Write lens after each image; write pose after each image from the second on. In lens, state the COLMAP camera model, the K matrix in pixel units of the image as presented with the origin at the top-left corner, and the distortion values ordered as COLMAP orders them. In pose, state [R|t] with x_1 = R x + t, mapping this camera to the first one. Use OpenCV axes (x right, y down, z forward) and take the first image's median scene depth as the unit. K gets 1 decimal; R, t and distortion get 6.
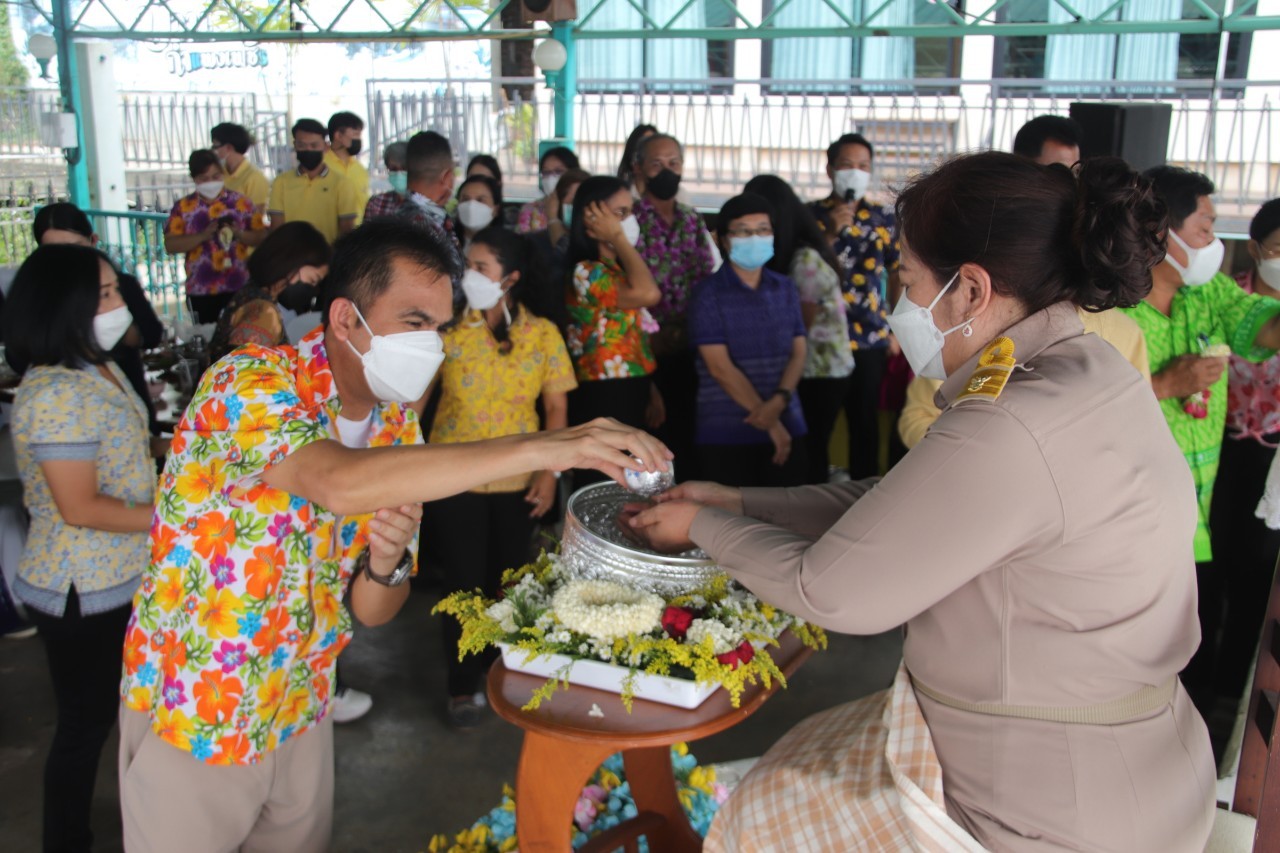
lens RADIAL K [[1368.0, 0, 542.0], [0, 1368.0, 426.8], [0, 0, 1]] dist [-0.024681, 0.052997]
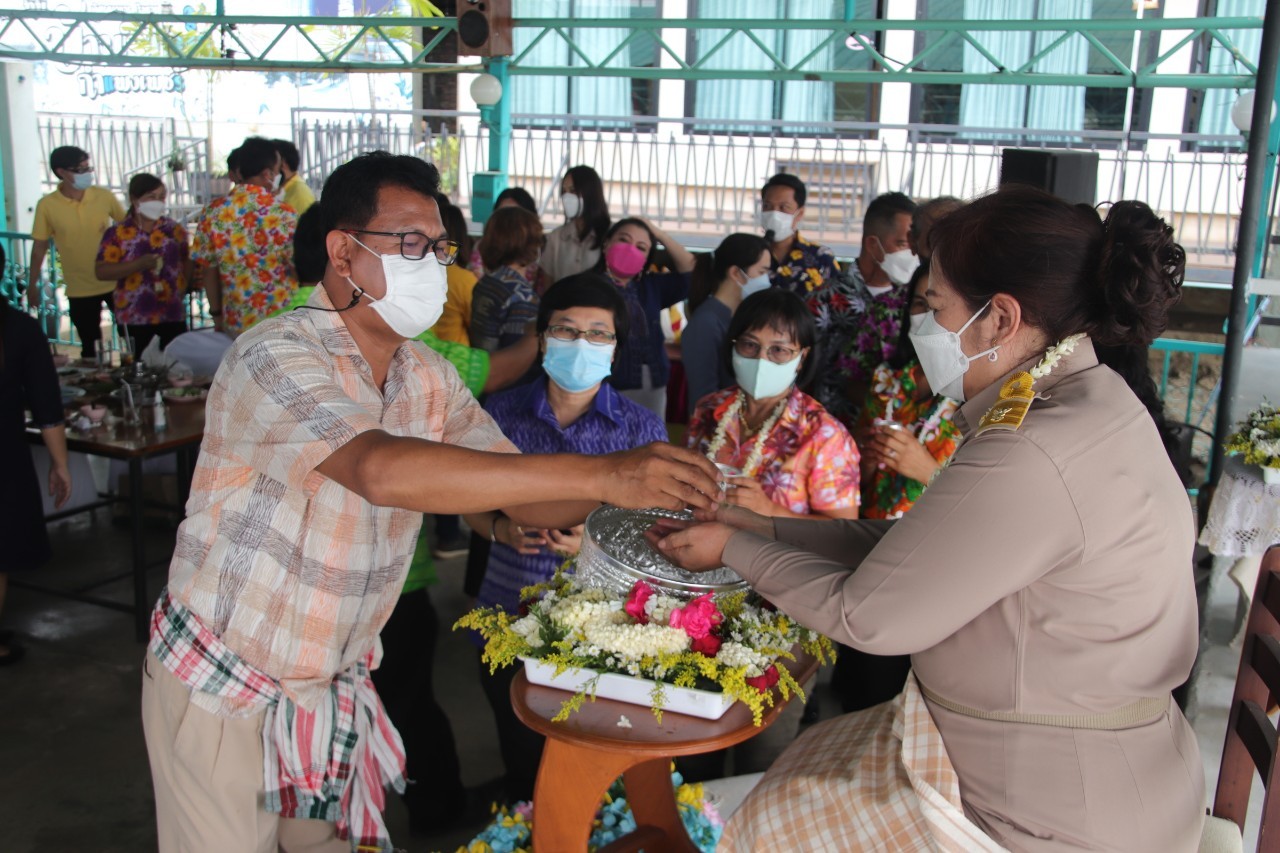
lens RADIAL K [[1368.0, 0, 542.0], [0, 1368.0, 426.8], [0, 0, 1]] dist [-0.024681, 0.052997]
pose [[0.997965, 0.012759, 0.062478, -0.083480], [-0.011276, 0.999648, -0.024033, 0.008272], [-0.062763, 0.023279, 0.997757, -0.036646]]
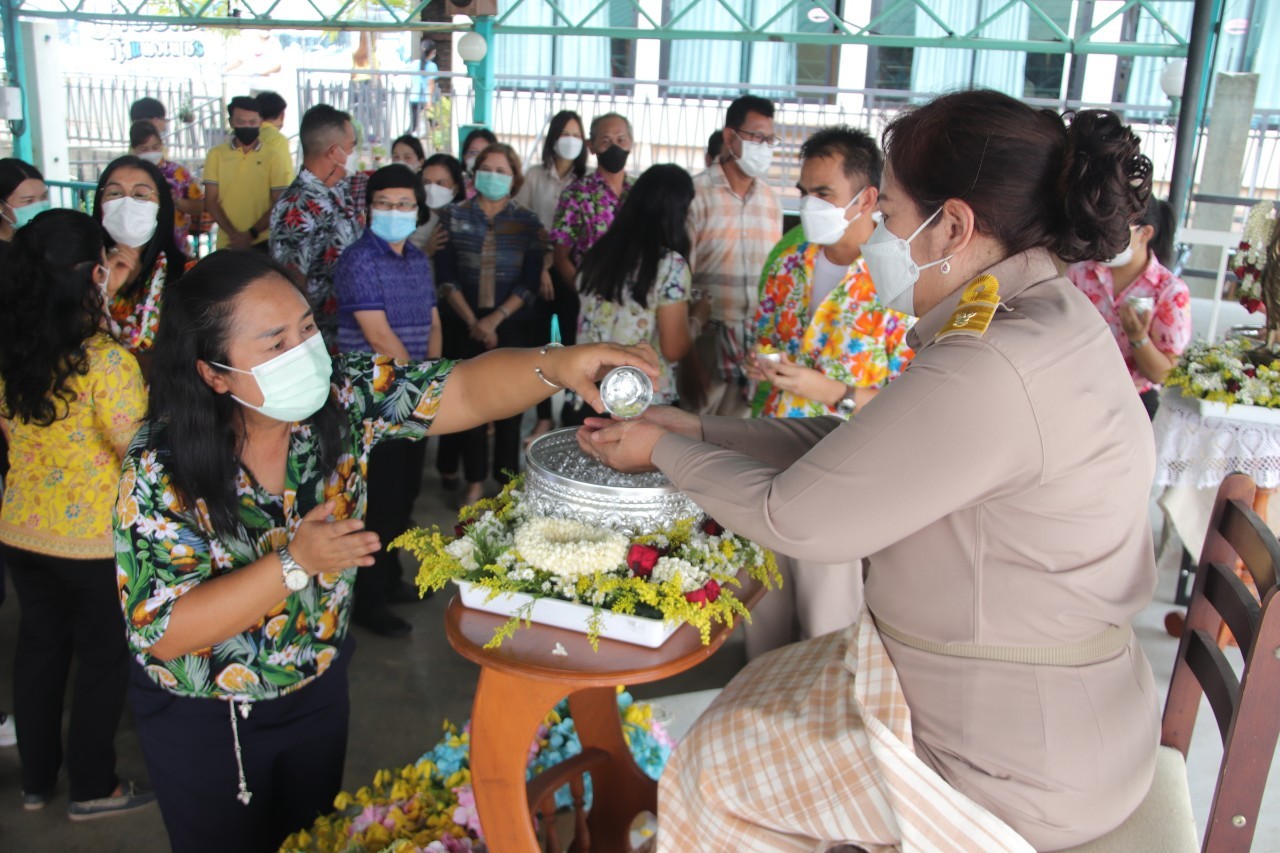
lens RADIAL K [[1228.9, 0, 538.1], [0, 1228.9, 432.6], [0, 0, 1]] dist [0.015980, -0.156476]
pose [[0.997191, 0.020104, 0.072146, -0.039470], [-0.022245, 0.999332, 0.029006, 0.024115], [-0.071514, -0.030530, 0.996972, 0.112274]]
